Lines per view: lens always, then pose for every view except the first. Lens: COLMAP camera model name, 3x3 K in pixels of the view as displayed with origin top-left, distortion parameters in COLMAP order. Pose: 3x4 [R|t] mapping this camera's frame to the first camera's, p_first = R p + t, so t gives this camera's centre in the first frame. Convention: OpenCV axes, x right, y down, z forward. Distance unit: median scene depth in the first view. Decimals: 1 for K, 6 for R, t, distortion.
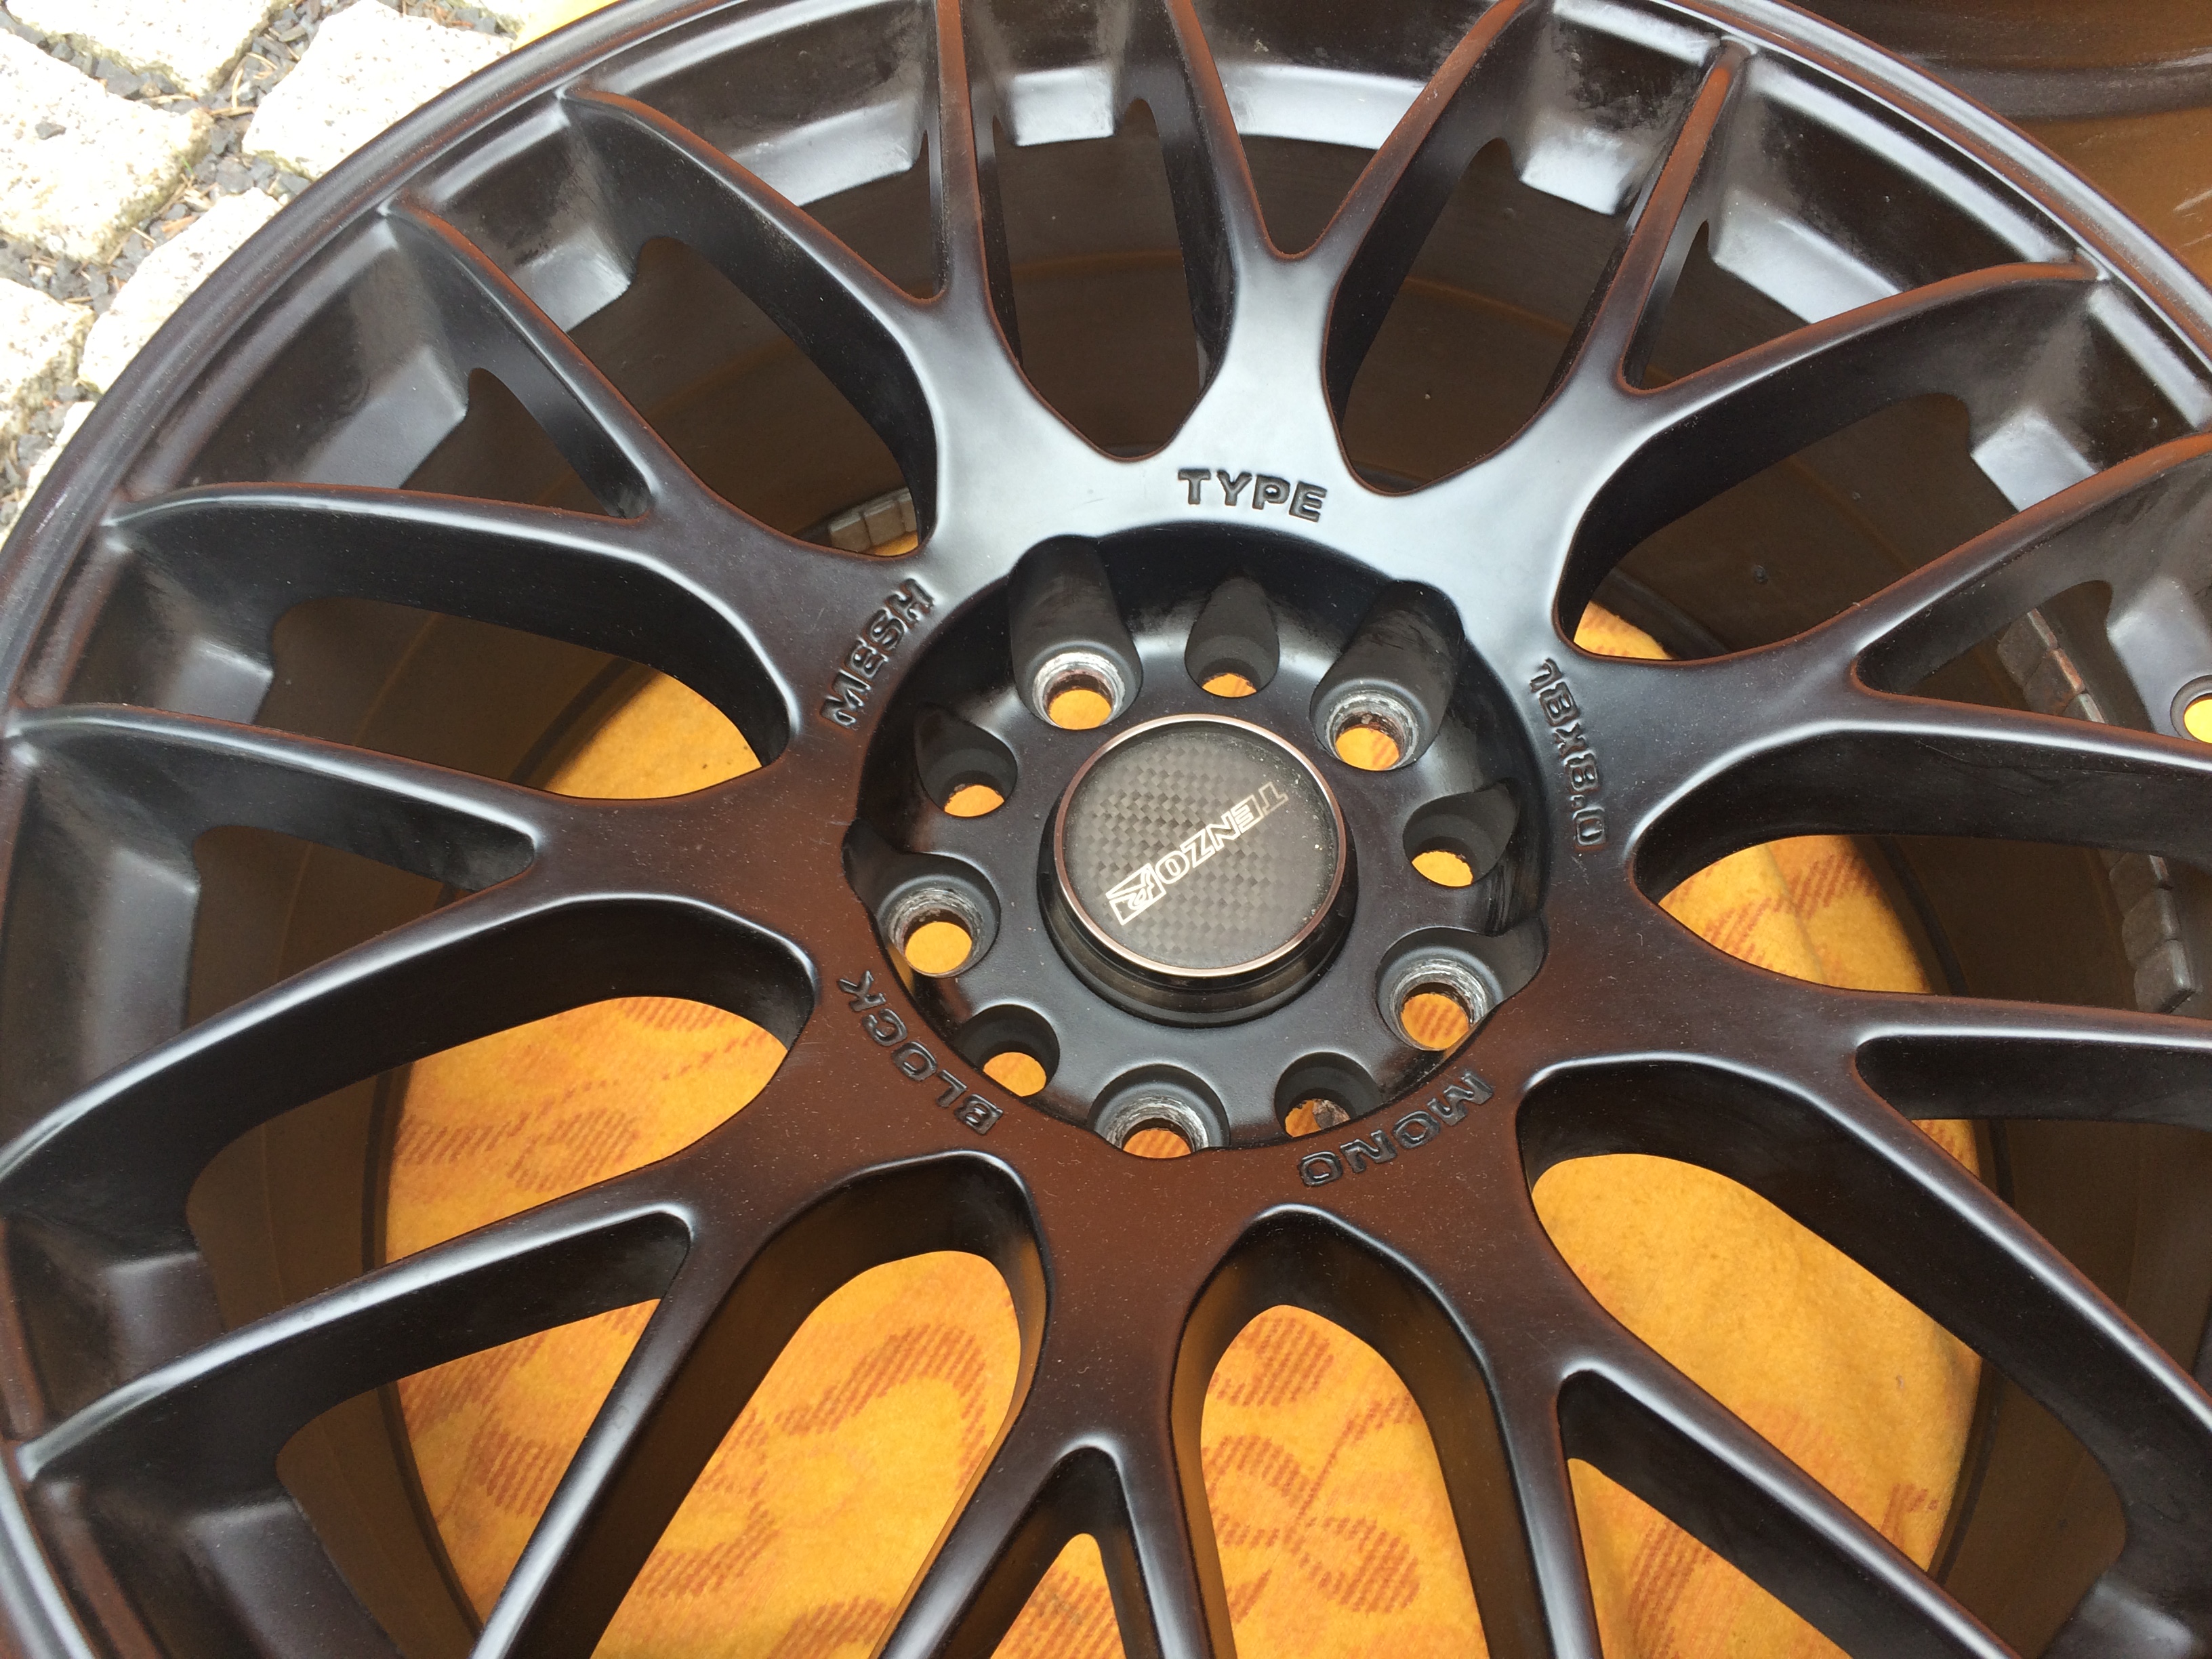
lens RADIAL K [[1921.6, 0, 1101.7], [0, 1921.6, 838.2], [0, 0, 1]] dist [0.087081, -0.129221]
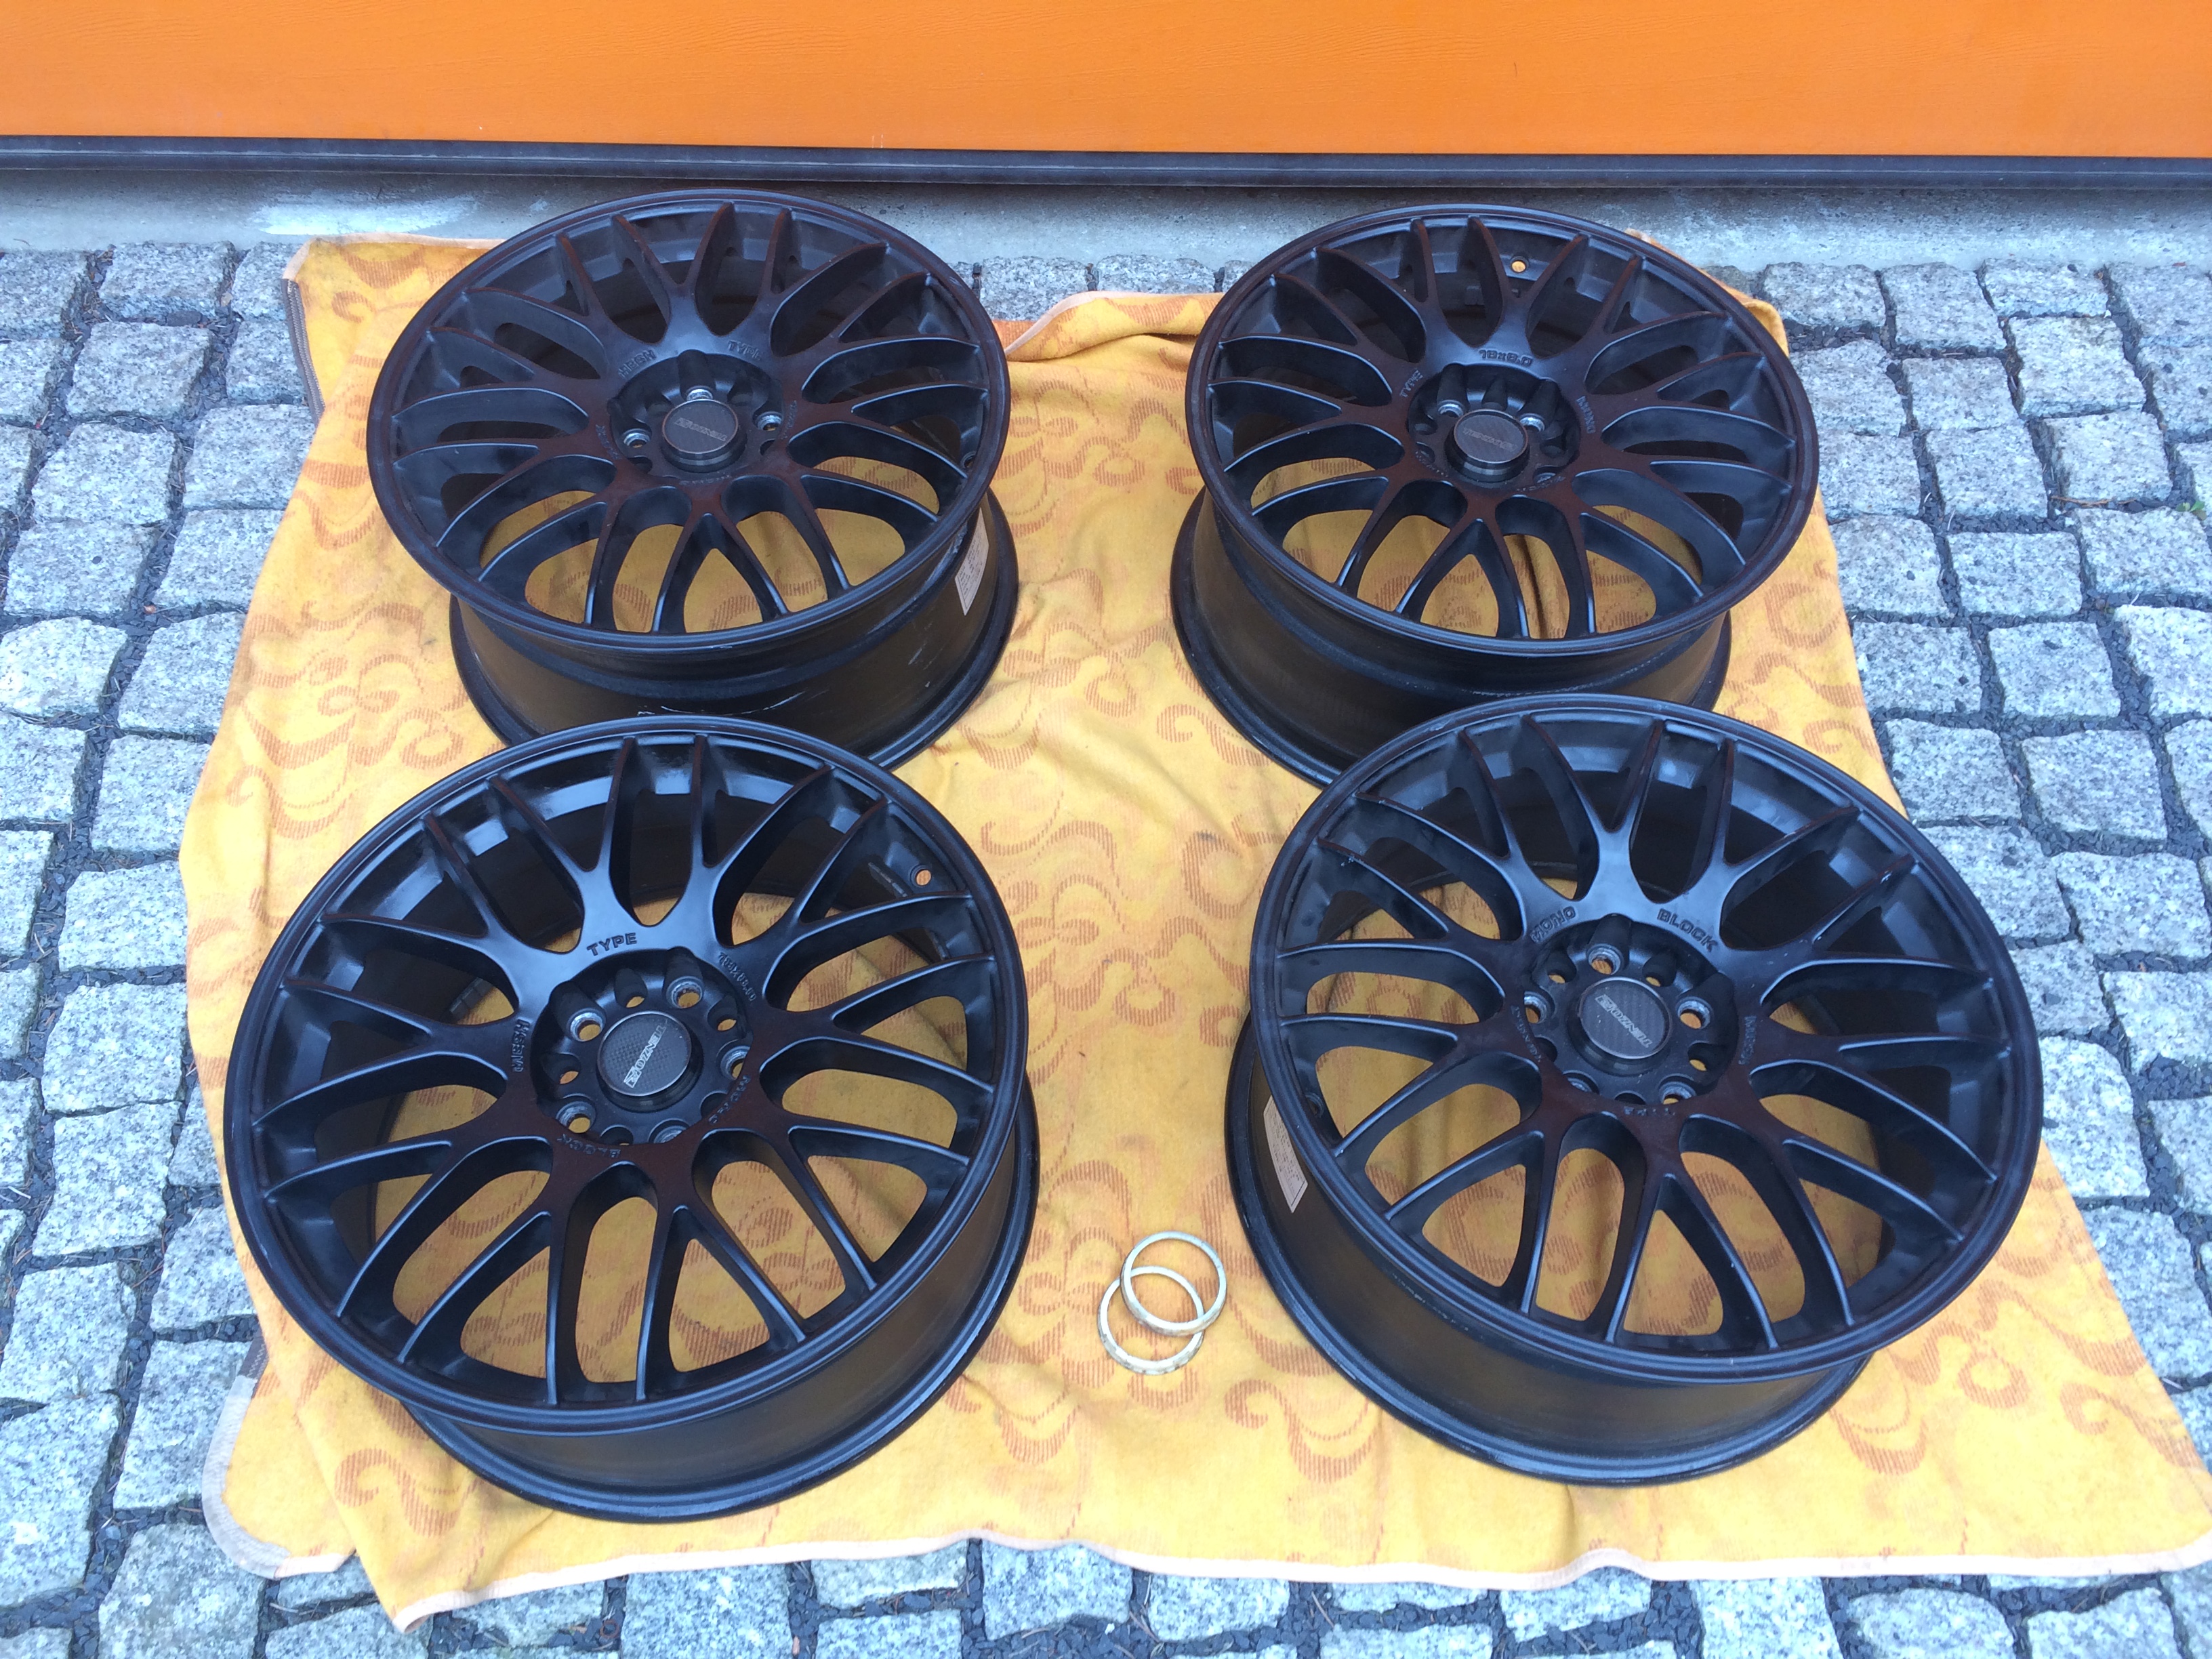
lens RADIAL K [[1921.6, 0, 1124.7], [0, 1921.6, 812.4], [0, 0, 1]] dist [0.087081, -0.129221]
pose [[0.863777, -0.418863, 0.280077, 0.007470], [0.447215, 0.893384, -0.043162, 0.123196], [-0.232138, 0.162537, 0.959007, -2.030938]]
